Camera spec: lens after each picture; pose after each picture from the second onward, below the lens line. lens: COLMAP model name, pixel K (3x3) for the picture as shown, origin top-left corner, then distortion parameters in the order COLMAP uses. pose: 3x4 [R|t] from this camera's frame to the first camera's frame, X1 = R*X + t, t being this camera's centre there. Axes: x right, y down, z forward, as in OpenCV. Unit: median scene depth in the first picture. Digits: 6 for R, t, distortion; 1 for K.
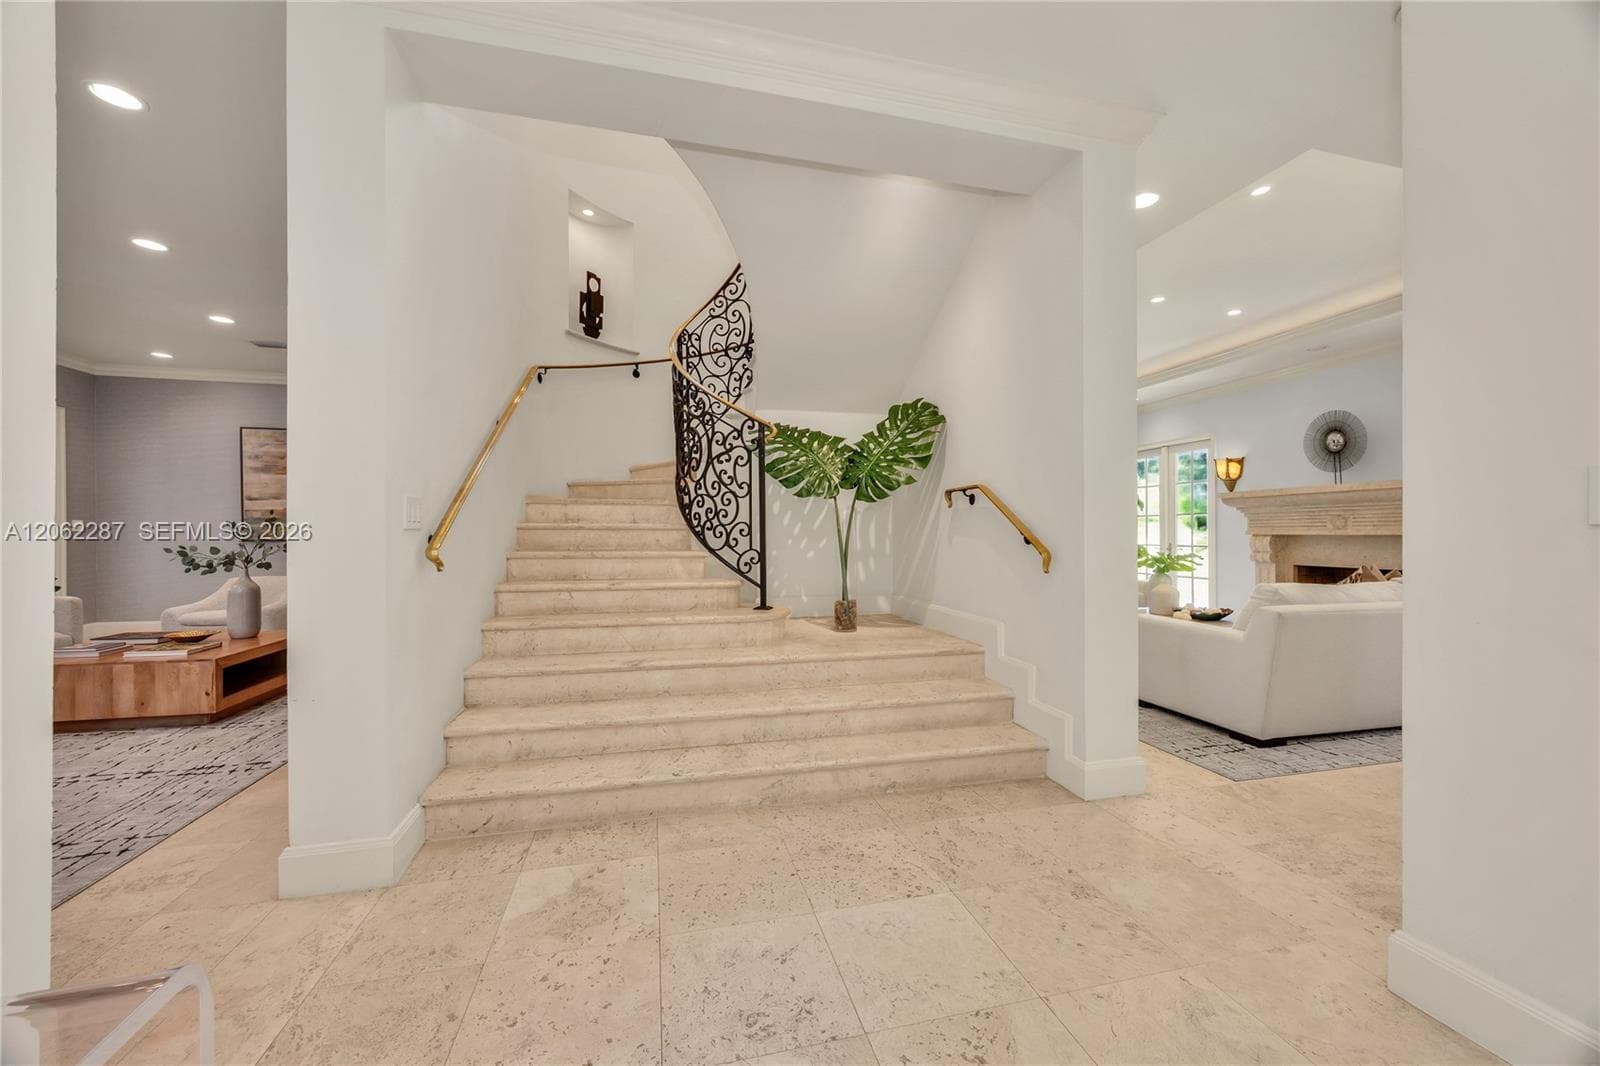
lens RADIAL K [[603.6, 0, 800.0], [0, 603.6, 533.0], [0, 0, 1]] dist [-0.002256, -0.000164]
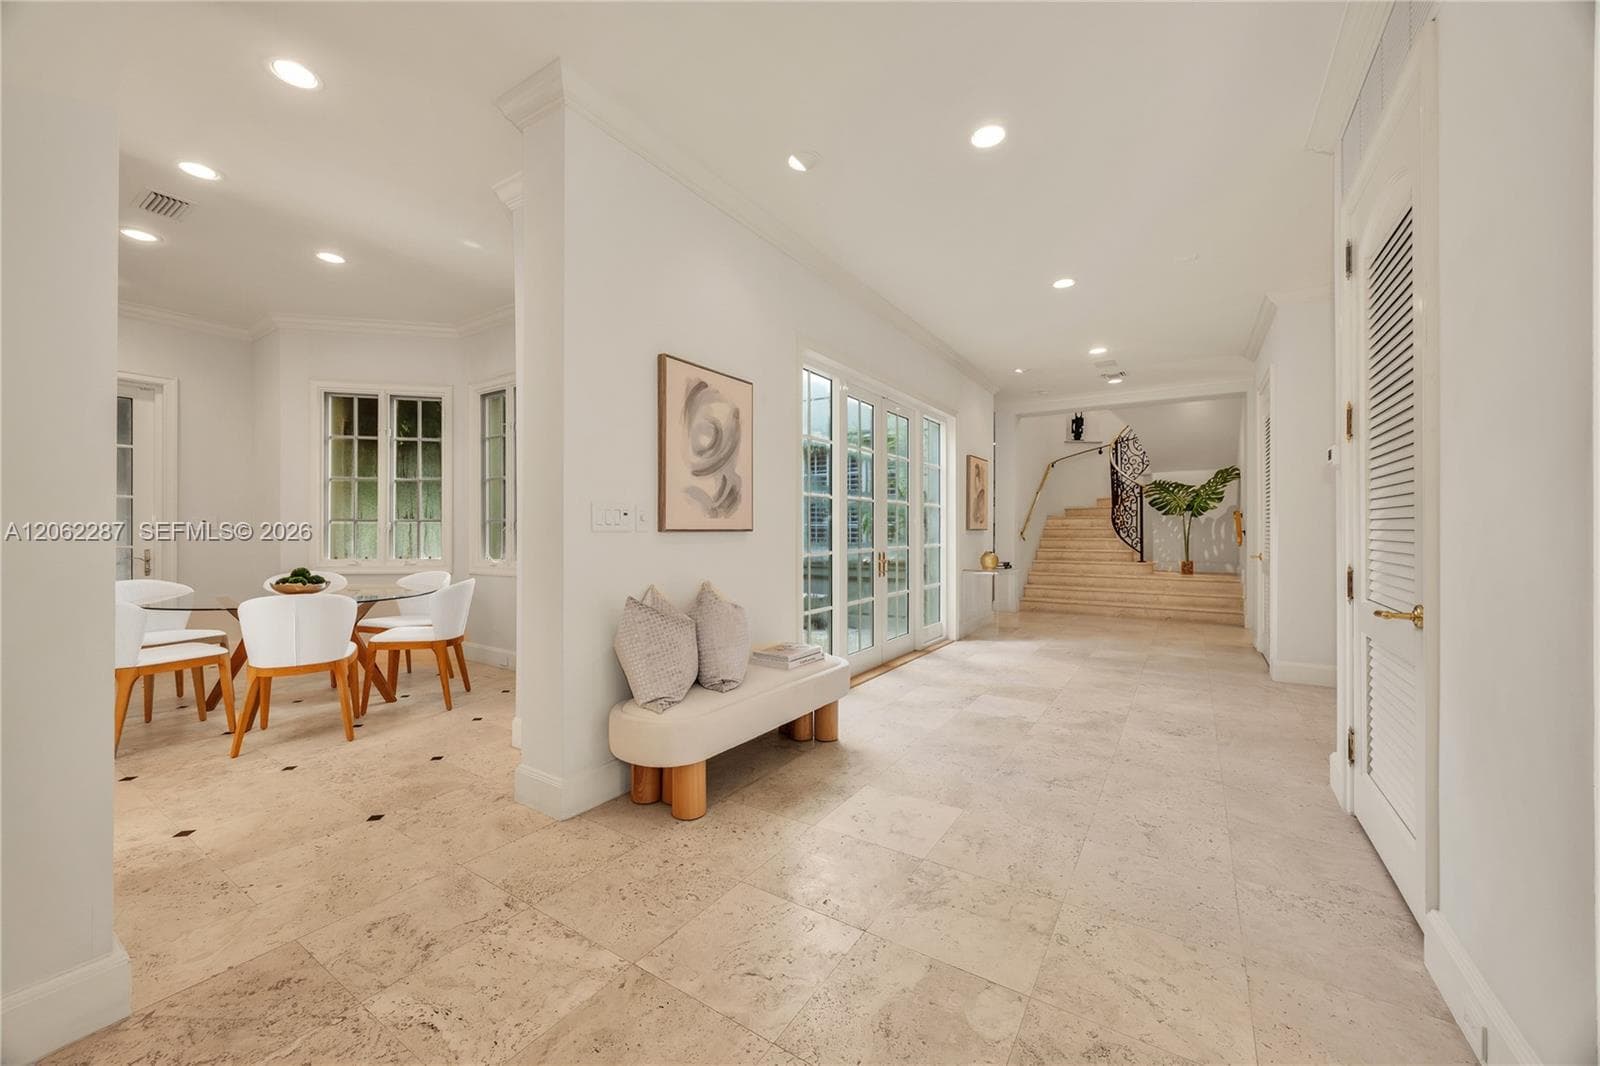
lens RADIAL K [[603.6, 0, 800.0], [0, 603.6, 533.0], [0, 0, 1]] dist [-0.002256, -0.000164]
pose [[0.683863, 0.002560, -0.729606, 0.724548], [-0.000119, 0.999994, 0.003397, 0.000529], [0.729610, -0.002237, 0.683860, -1.575410]]
